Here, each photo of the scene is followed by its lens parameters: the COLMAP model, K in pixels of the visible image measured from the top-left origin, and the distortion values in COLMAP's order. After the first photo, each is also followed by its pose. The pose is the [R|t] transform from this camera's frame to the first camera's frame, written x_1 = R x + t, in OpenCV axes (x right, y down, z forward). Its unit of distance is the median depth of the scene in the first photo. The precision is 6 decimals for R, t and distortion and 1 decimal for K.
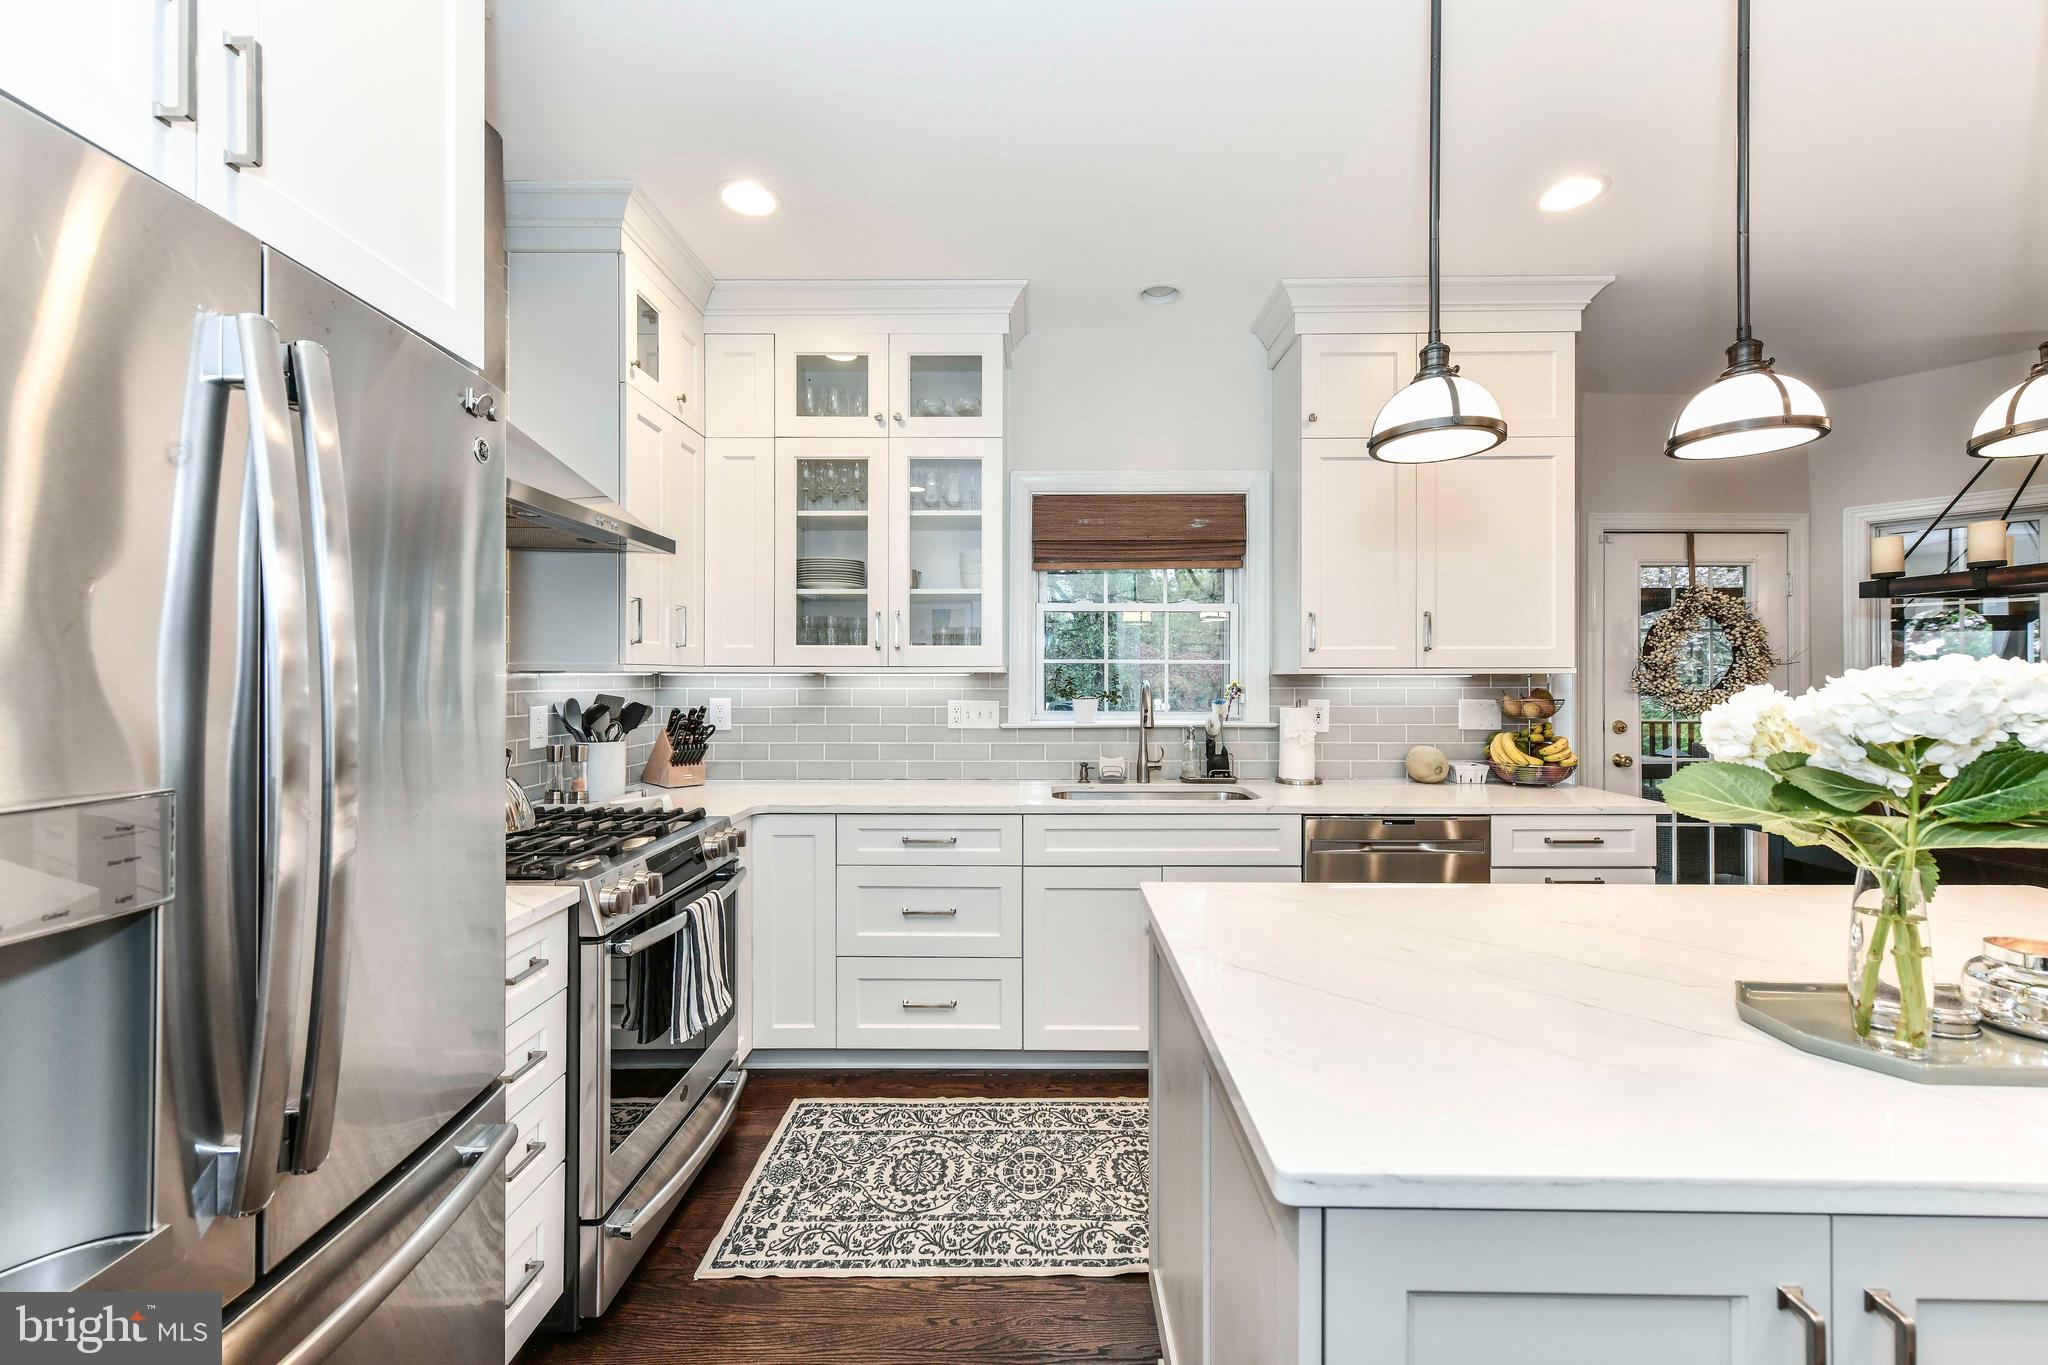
lens RADIAL K [[878.9, 0, 1007.8], [0, 878.9, 663.3], [0, 0, 1]] dist [0.001807, 0.001166]
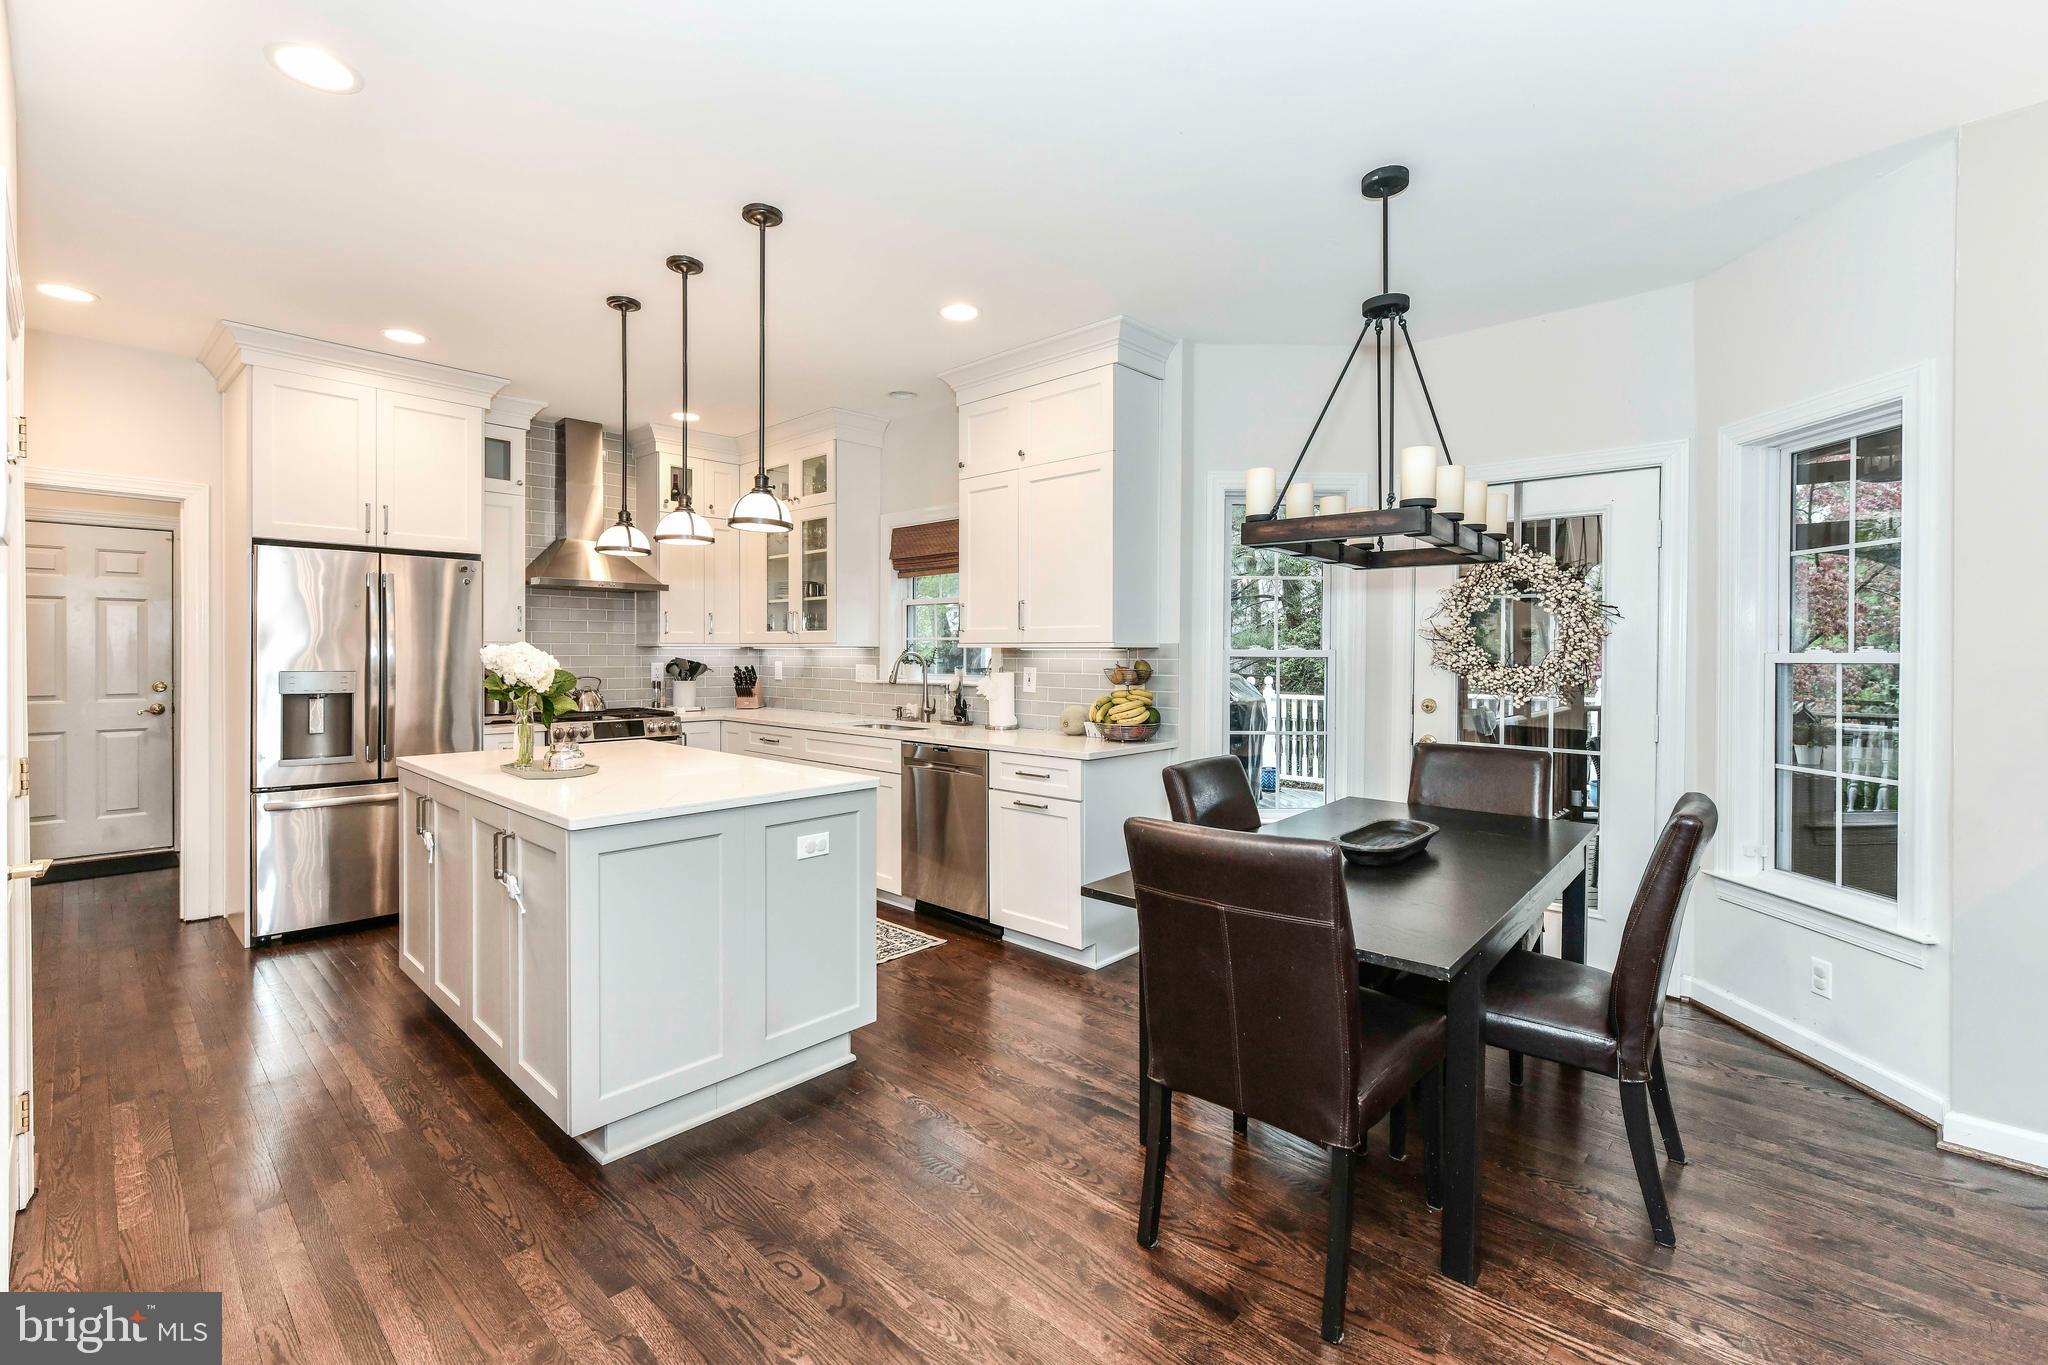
lens RADIAL K [[878.9, 0, 989.8], [0, 878.9, 656.0], [0, 0, 1]] dist [0.001807, 0.001166]
pose [[0.731221, 0.006742, -0.682107, 1.235438], [0.006954, 0.999826, 0.017336, 0.000925], [0.682105, -0.017419, 0.731047, -0.000028]]
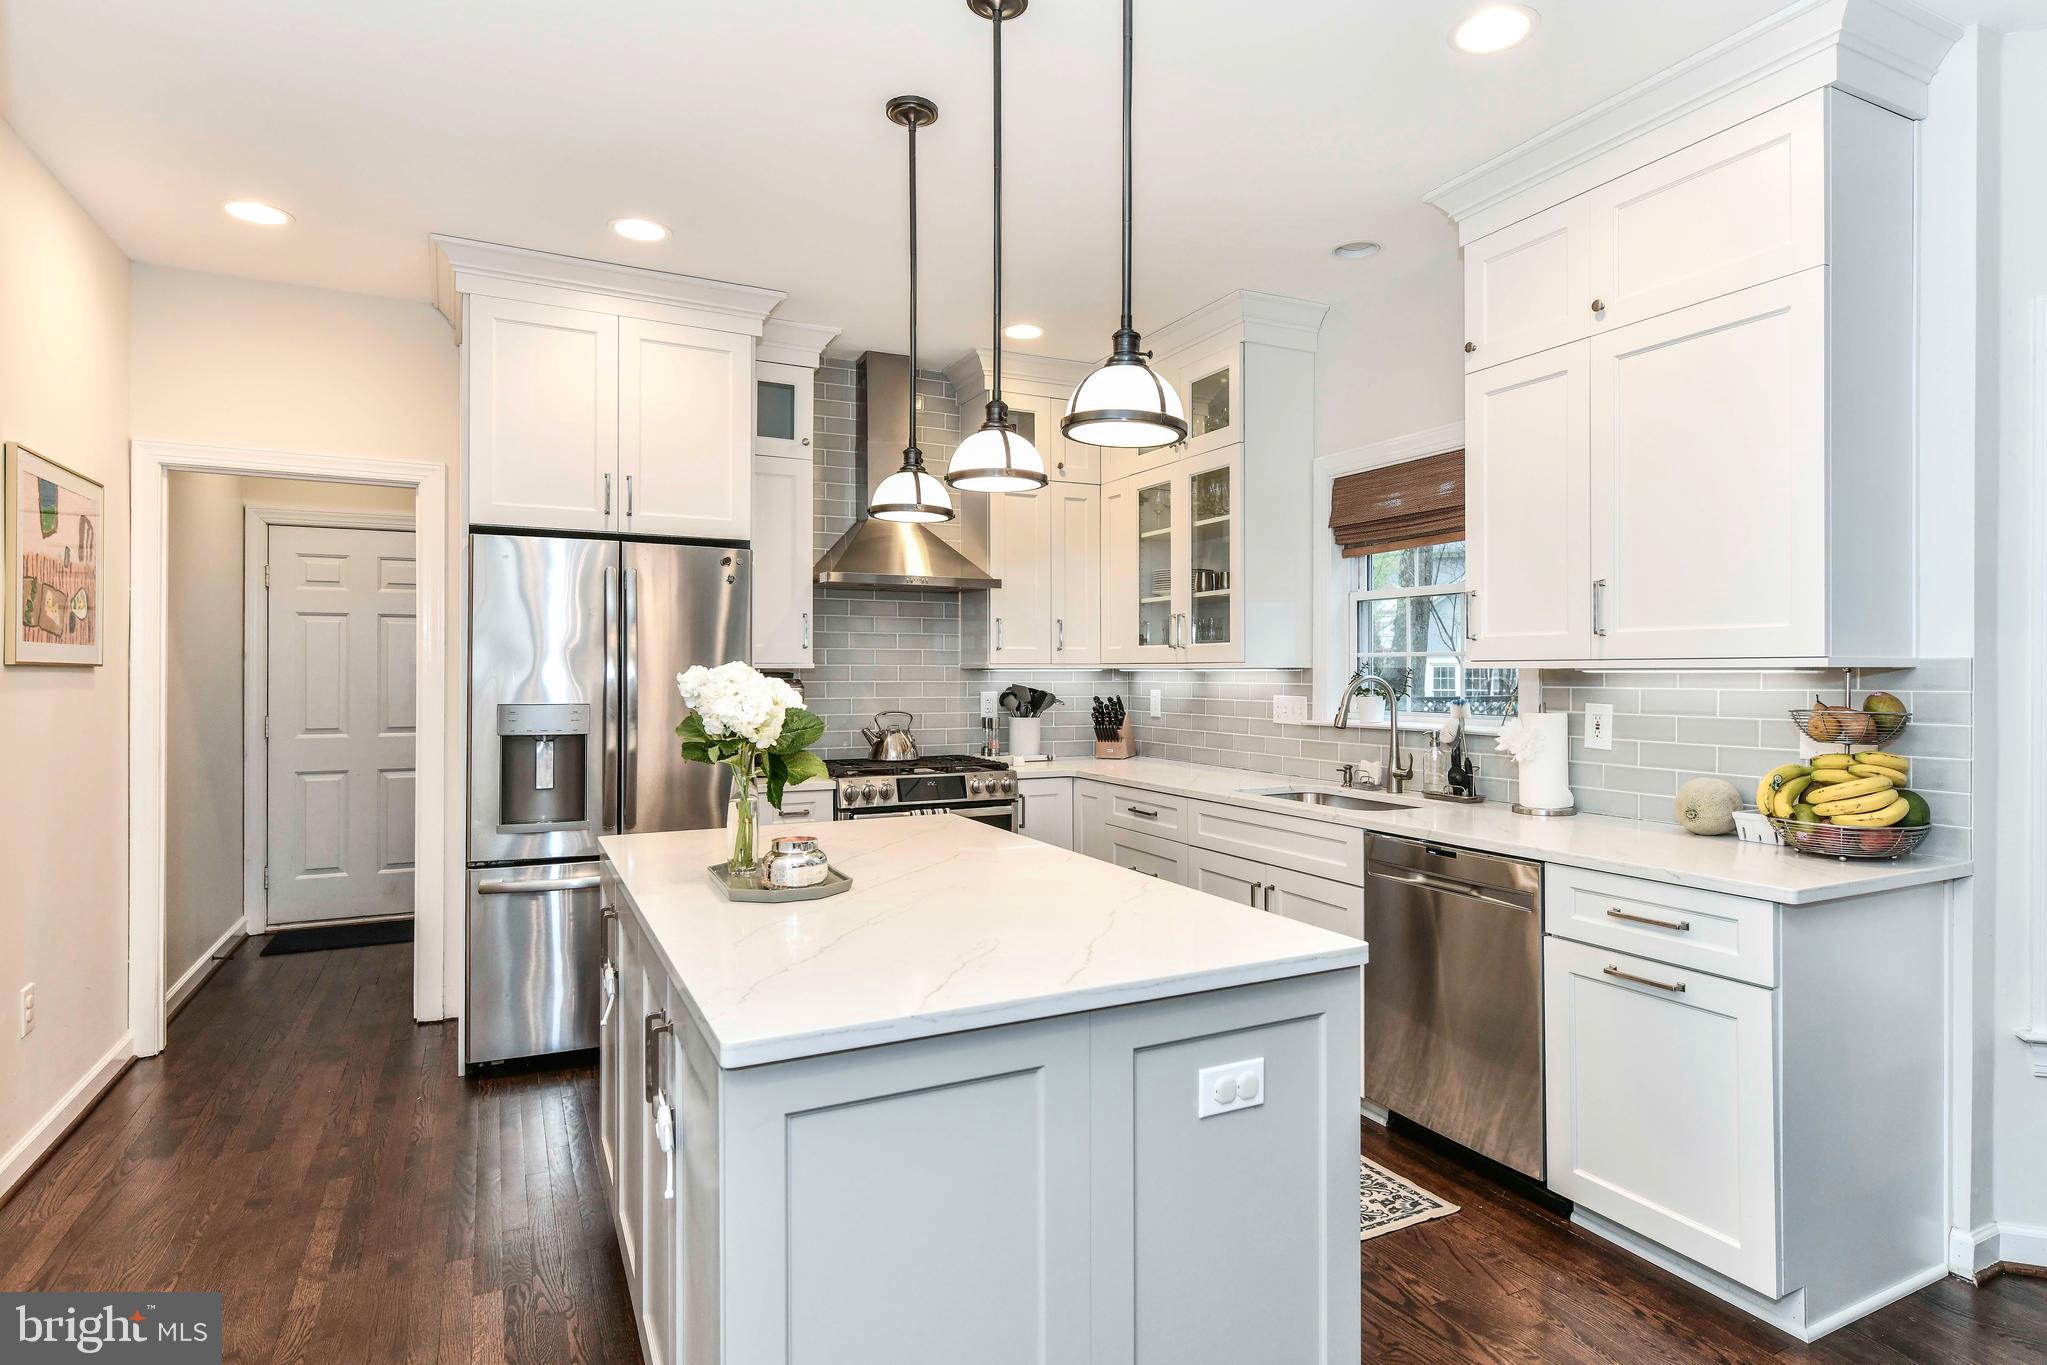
lens RADIAL K [[1084.3, 0, 1069.3], [0, 1084.3, 670.6], [0, 0, 1]] dist [0.001110, -0.000712]
pose [[0.484994, -0.000546, -0.874517, 0.948953], [0.012335, 0.999905, 0.006216, 0.002537], [0.874430, -0.013802, 0.484955, 0.186600]]
